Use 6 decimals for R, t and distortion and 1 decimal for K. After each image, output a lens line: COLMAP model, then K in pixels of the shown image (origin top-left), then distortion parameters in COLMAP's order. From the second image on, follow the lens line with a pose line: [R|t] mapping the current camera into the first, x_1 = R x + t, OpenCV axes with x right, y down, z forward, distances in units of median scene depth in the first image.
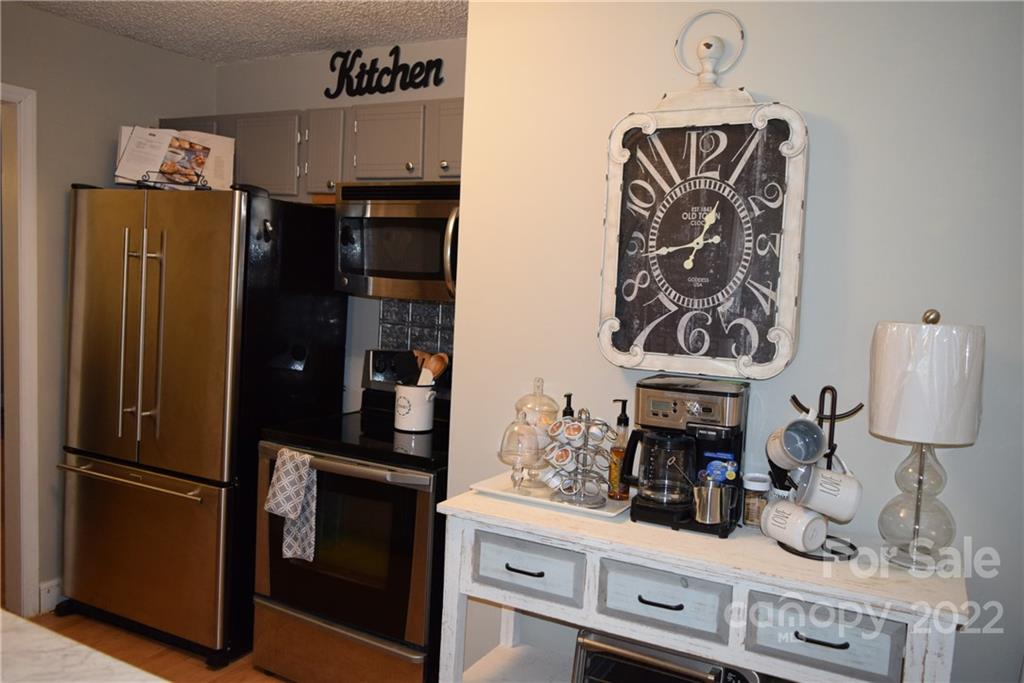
lens RADIAL K [[795.5, 0, 512.0], [0, 795.5, 341.5], [0, 0, 1]] dist [-0.016615, 0.008425]
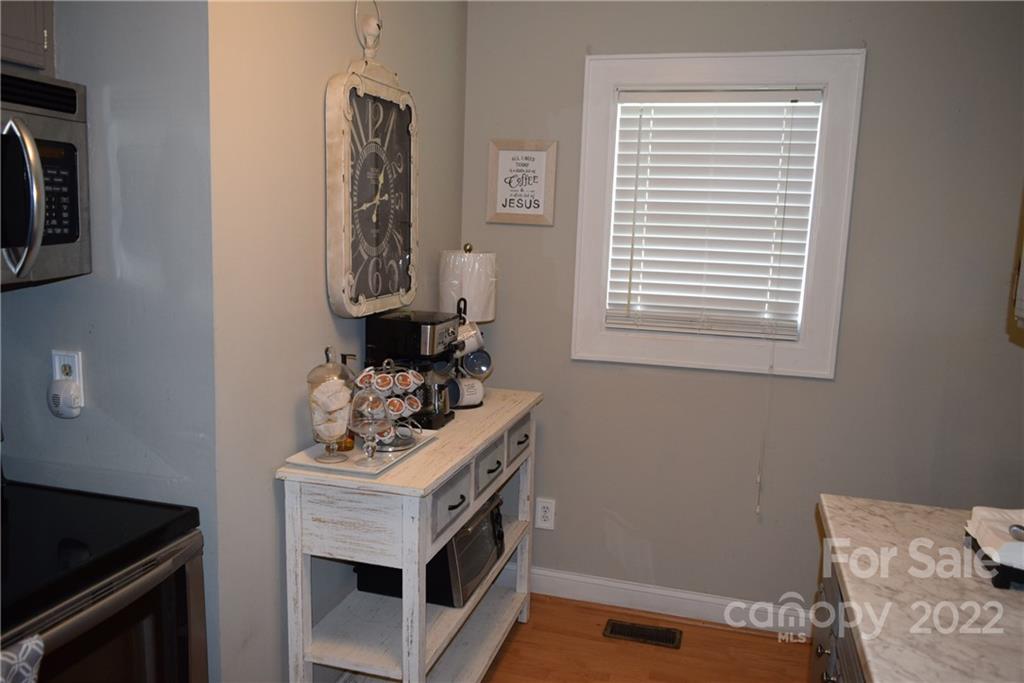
lens RADIAL K [[795.5, 0, 512.0], [0, 795.5, 341.5], [0, 0, 1]] dist [-0.016615, 0.008425]
pose [[-0.199692, -0.205320, 0.958106, -0.978800], [0.023603, 0.976508, 0.214183, -0.167247], [-0.979574, 0.065384, -0.190155, 1.049881]]
